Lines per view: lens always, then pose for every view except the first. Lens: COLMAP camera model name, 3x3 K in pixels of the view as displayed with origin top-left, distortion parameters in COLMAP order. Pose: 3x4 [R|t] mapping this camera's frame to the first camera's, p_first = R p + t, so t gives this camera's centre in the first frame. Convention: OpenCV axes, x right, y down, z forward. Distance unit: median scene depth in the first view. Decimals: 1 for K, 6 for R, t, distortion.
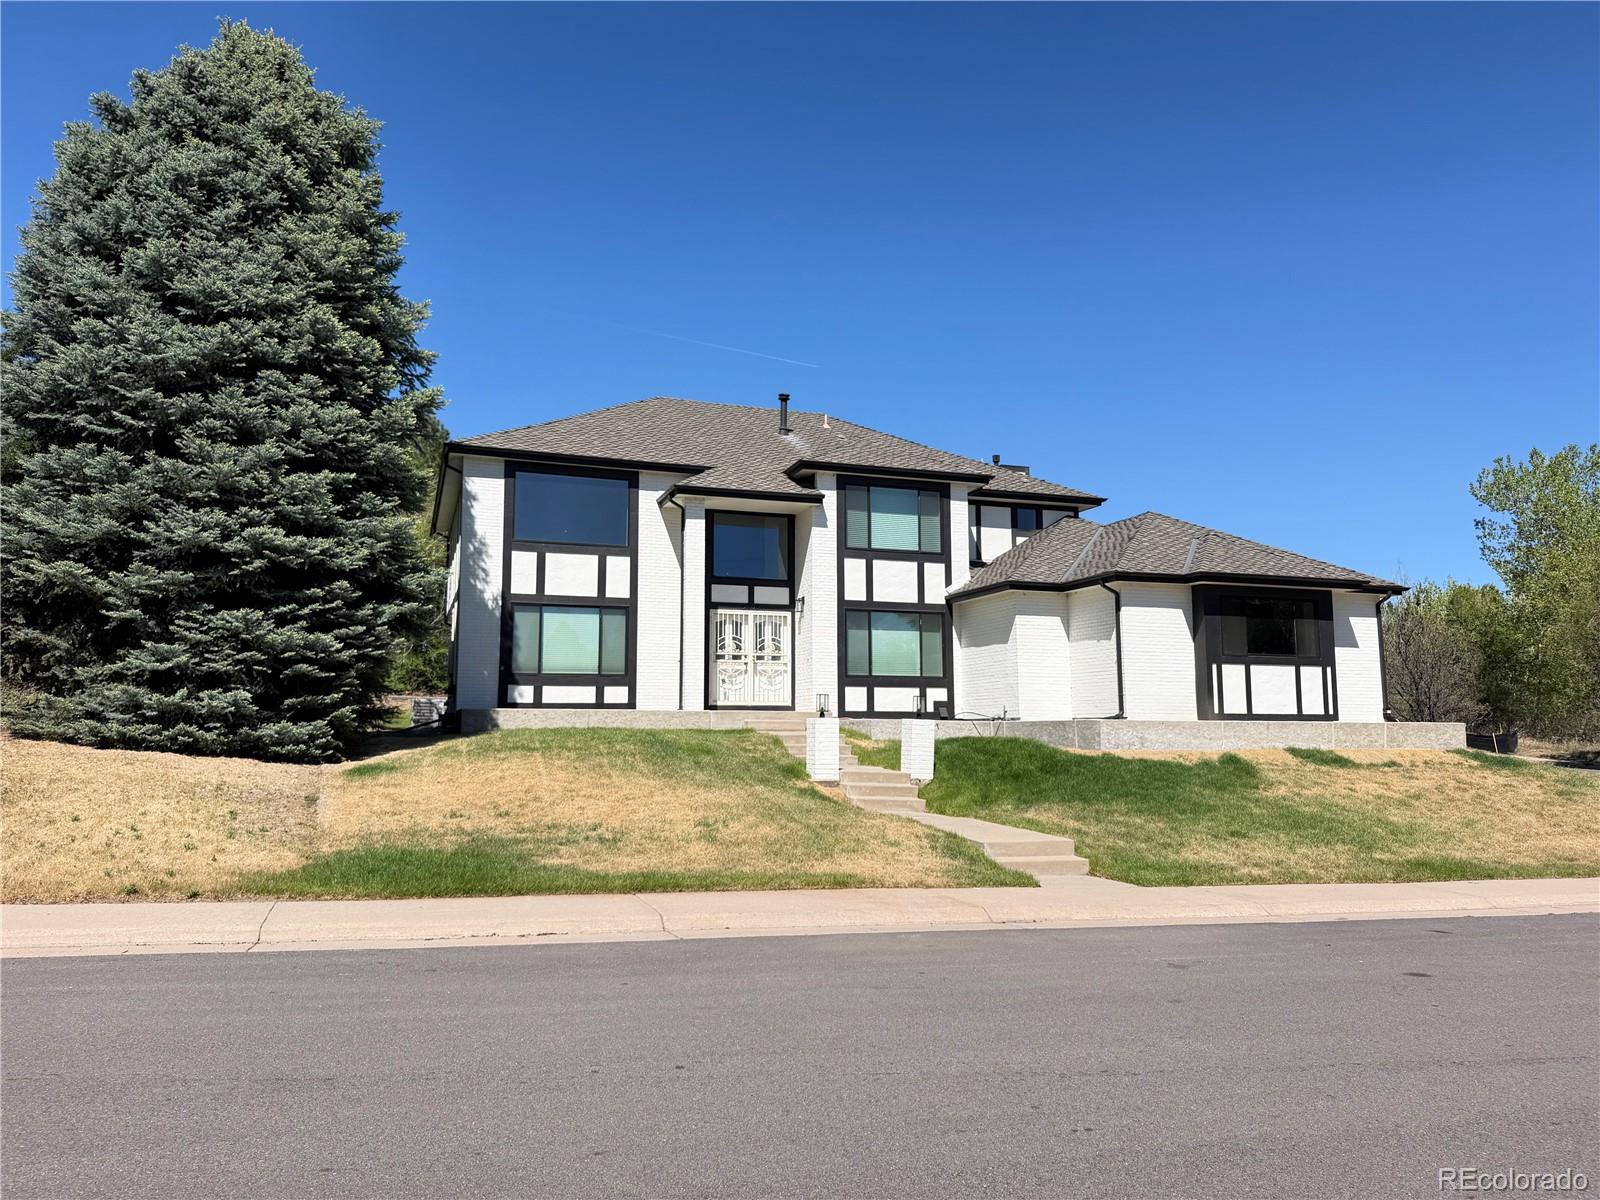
lens RADIAL K [[1132.8, 0, 794.4], [0, 1132.8, 601.6], [0, 0, 1]] dist [0.039950, -0.049340]
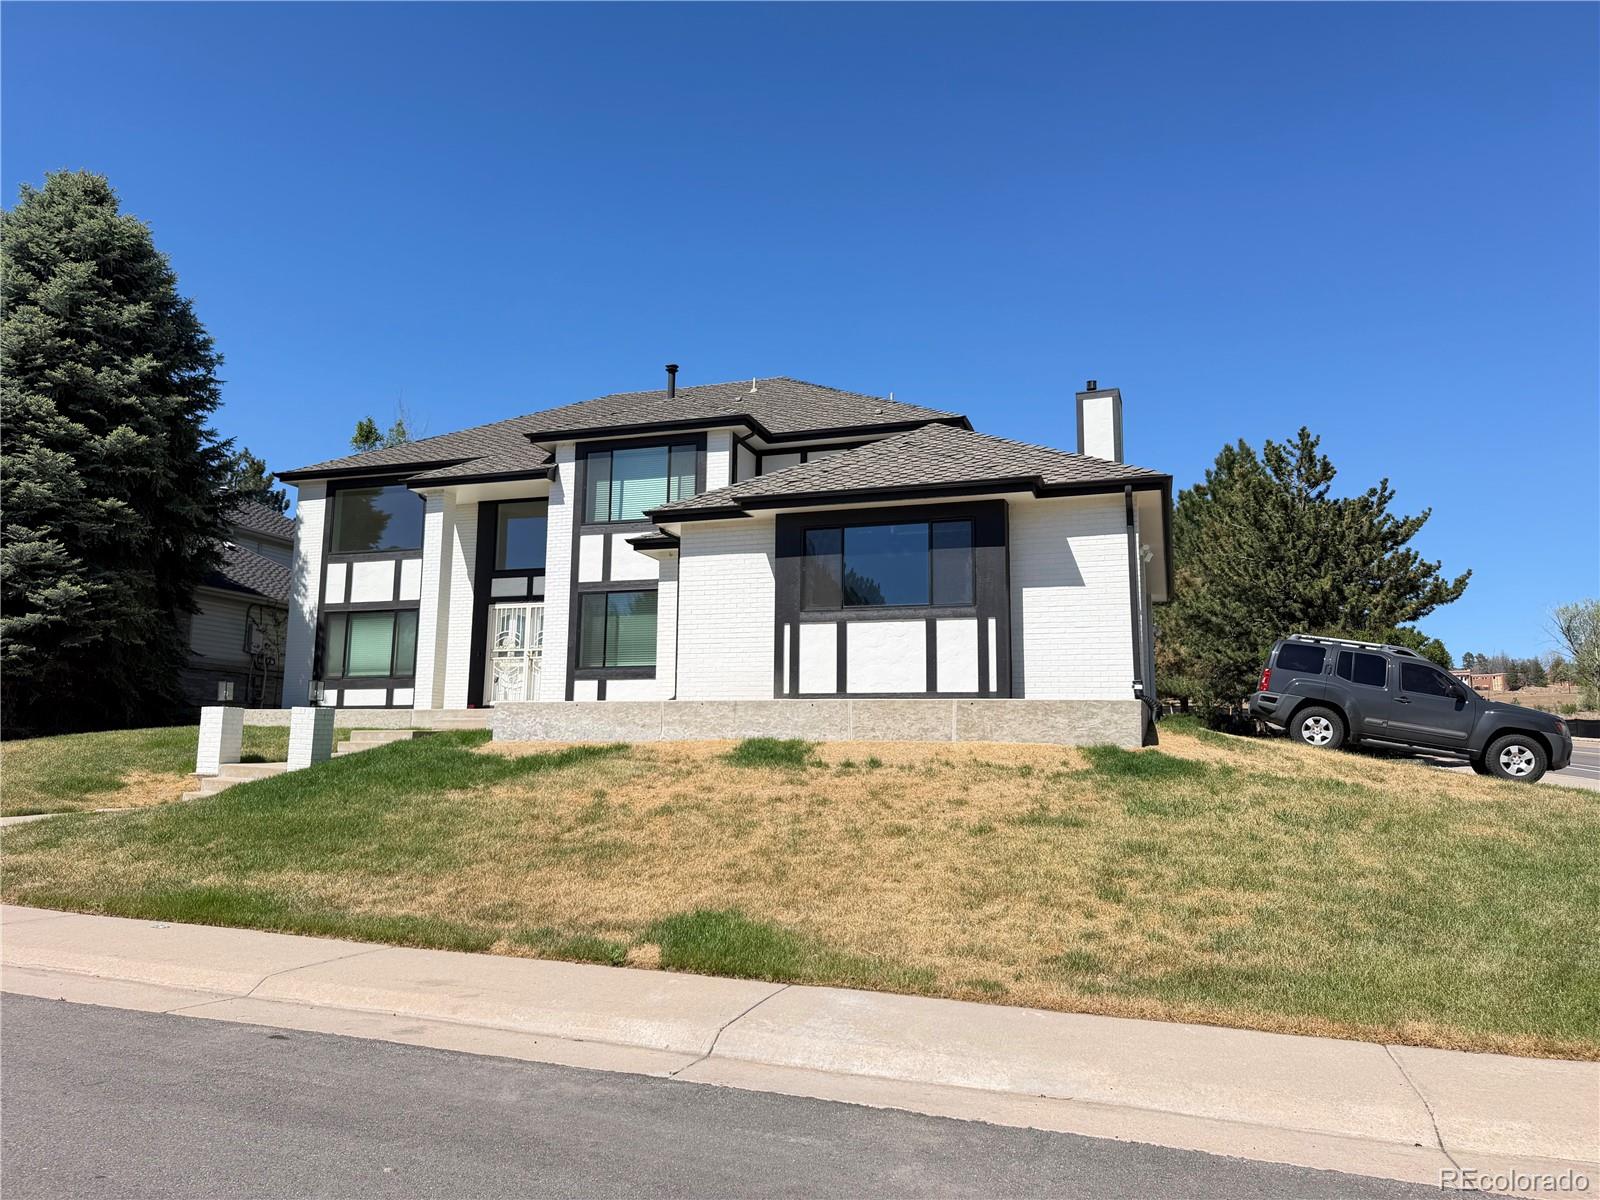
lens RADIAL K [[1132.8, 0, 801.8], [0, 1132.8, 601.4], [0, 0, 1]] dist [0.039950, -0.049340]
pose [[0.792563, -0.079293, -0.604613, 0.748246], [0.061391, 0.996848, -0.050258, 0.071421], [0.606692, 0.002715, 0.794932, 0.418121]]
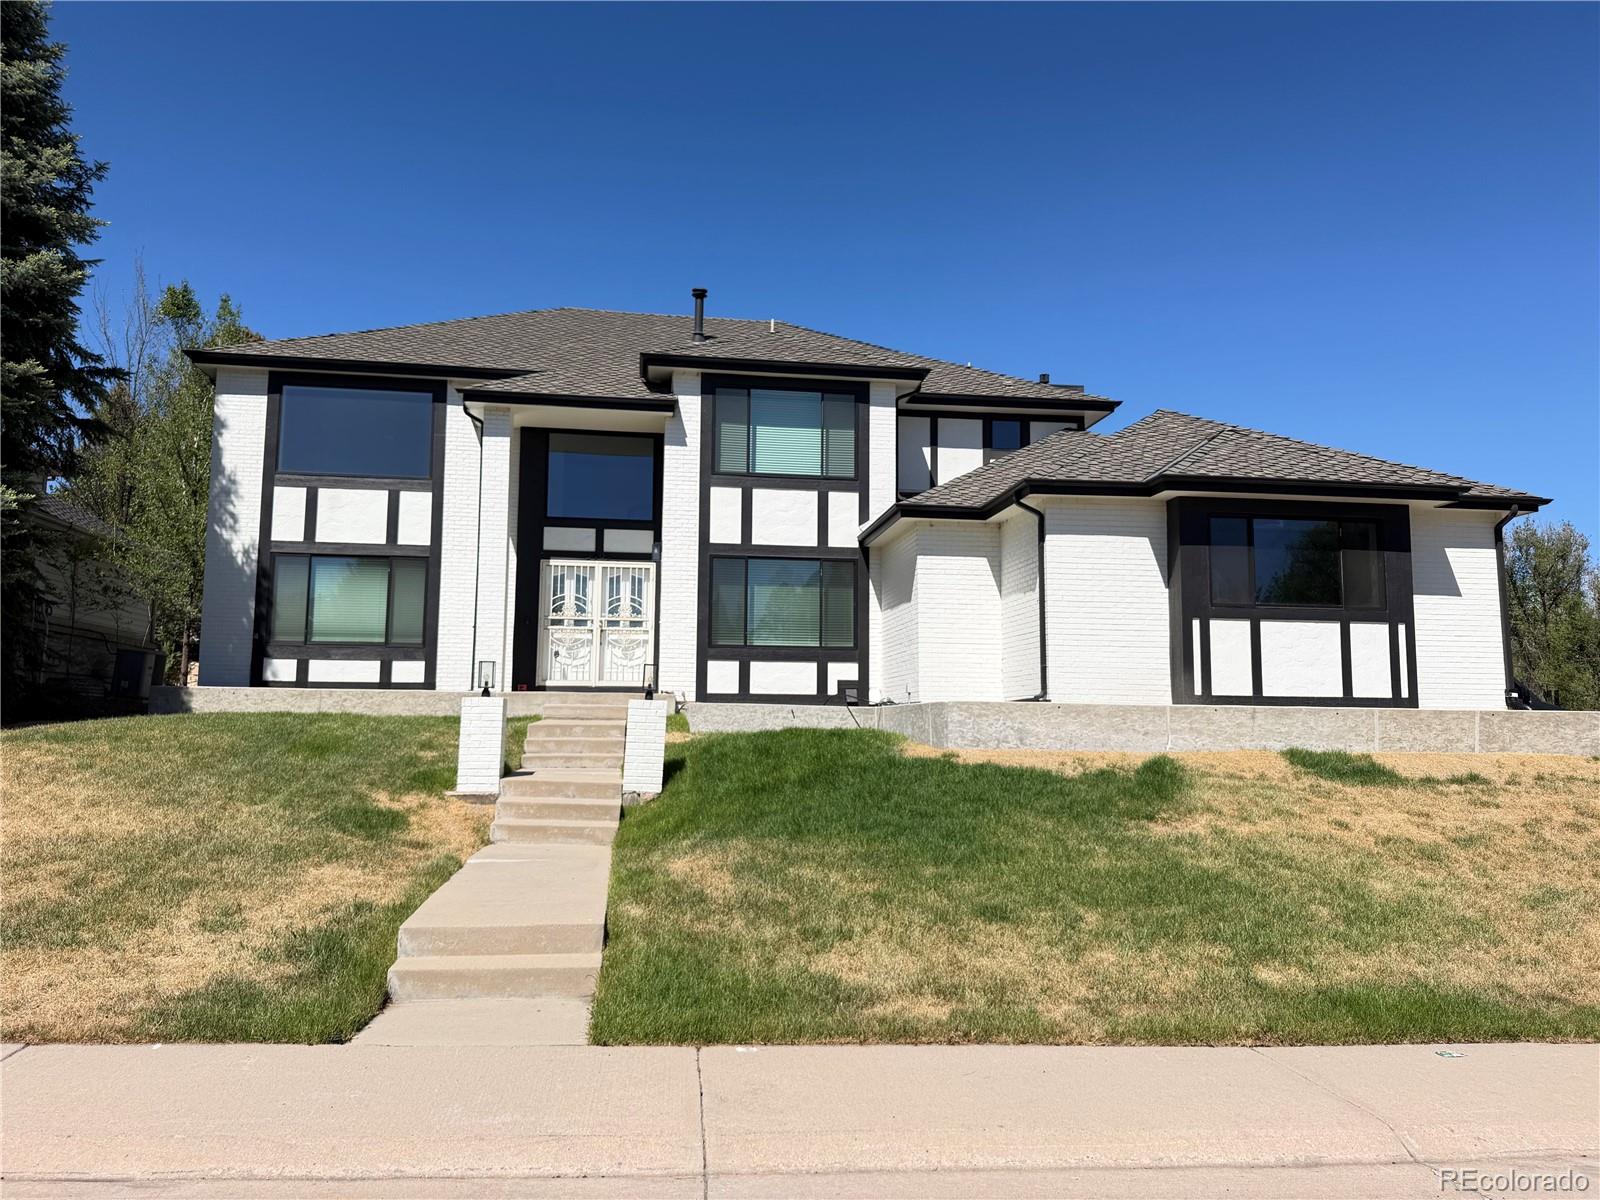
lens RADIAL K [[1132.8, 0, 806.5], [0, 1132.8, 604.6], [0, 0, 1]] dist [0.039950, -0.049340]
pose [[0.981869, -0.013066, -0.189112, 0.255392], [0.014300, 0.999884, 0.005159, 0.037321], [0.189023, -0.007769, 0.981942, 0.301394]]
